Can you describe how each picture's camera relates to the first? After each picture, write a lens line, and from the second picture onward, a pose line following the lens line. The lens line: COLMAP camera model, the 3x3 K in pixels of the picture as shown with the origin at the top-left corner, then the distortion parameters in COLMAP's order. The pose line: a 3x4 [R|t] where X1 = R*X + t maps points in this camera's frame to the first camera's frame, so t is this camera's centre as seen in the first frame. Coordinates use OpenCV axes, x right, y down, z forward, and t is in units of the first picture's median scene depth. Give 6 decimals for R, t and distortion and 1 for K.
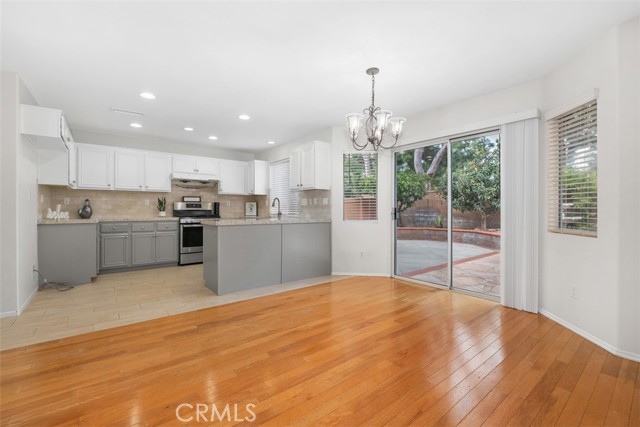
lens RADIAL K [[273.8, 0, 320.2], [0, 273.8, 210.4], [0, 0, 1]] dist [0.003849, -0.004370]
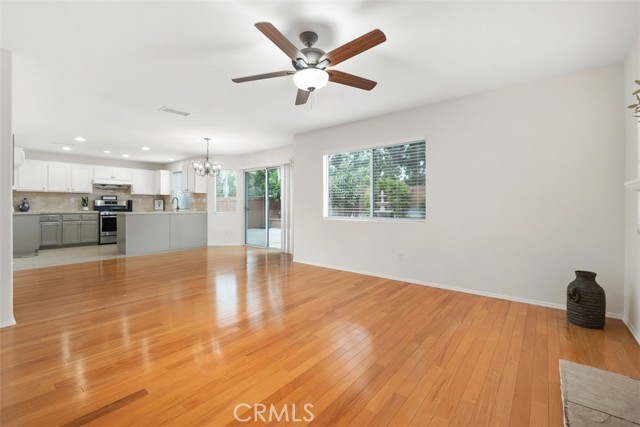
lens RADIAL K [[273.8, 0, 317.6], [0, 273.8, 207.4], [0, 0, 1]] dist [0.003849, -0.004370]
pose [[0.978808, -0.000423, 0.204780, 0.305681], [-0.000257, 0.999995, 0.003297, 0.001996], [-0.204780, -0.003279, 0.978803, -0.628534]]
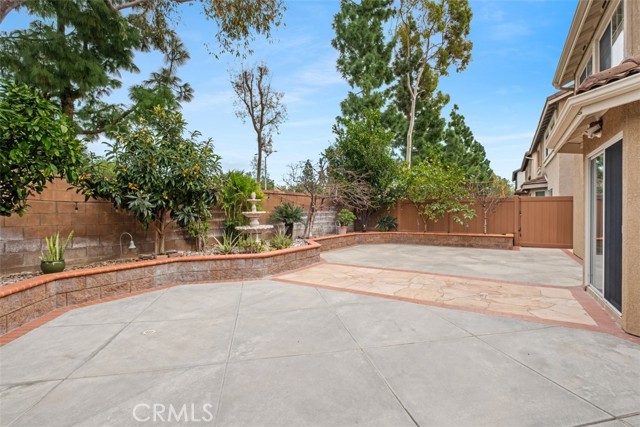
lens RADIAL K [[291.8, 0, 323.3], [0, 291.8, 220.2], [0, 0, 1]] dist [0.001797, -0.003022]
pose [[-0.326836, -0.018544, 0.944899, -0.124907], [0.008766, 0.999705, 0.022652, -0.022239], [-0.945041, 0.015686, -0.326577, 1.652517]]
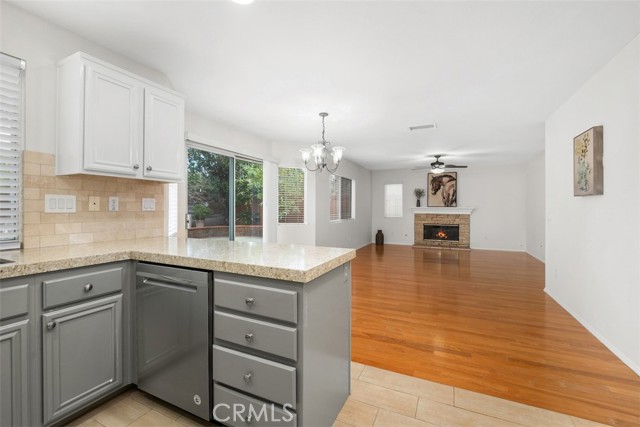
lens RADIAL K [[273.8, 0, 320.0], [0, 273.8, 209.0], [0, 0, 1]] dist [0.003849, -0.004370]
pose [[-0.429041, -0.002693, 0.903281, -0.528494], [0.001833, 0.999991, 0.003852, -0.023159], [-0.903283, 0.003308, -0.429032, 0.826110]]
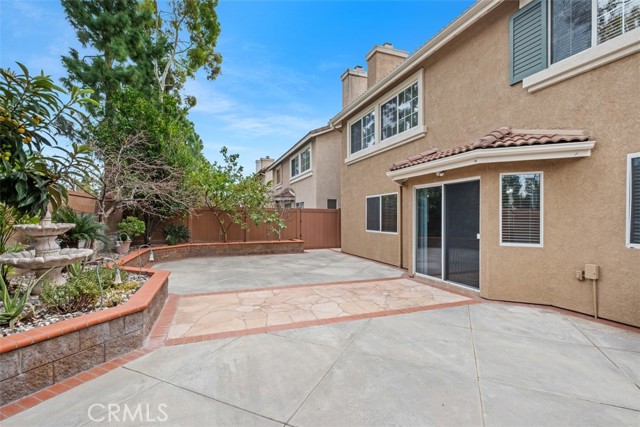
lens RADIAL K [[291.8, 0, 319.2], [0, 291.8, 220.0], [0, 0, 1]] dist [0.001797, -0.003022]
pose [[-0.950487, -0.001127, 0.310762, 0.455901], [0.001892, 0.999954, 0.009413, -0.049989], [-0.310758, 0.009535, -0.950441, 1.975428]]
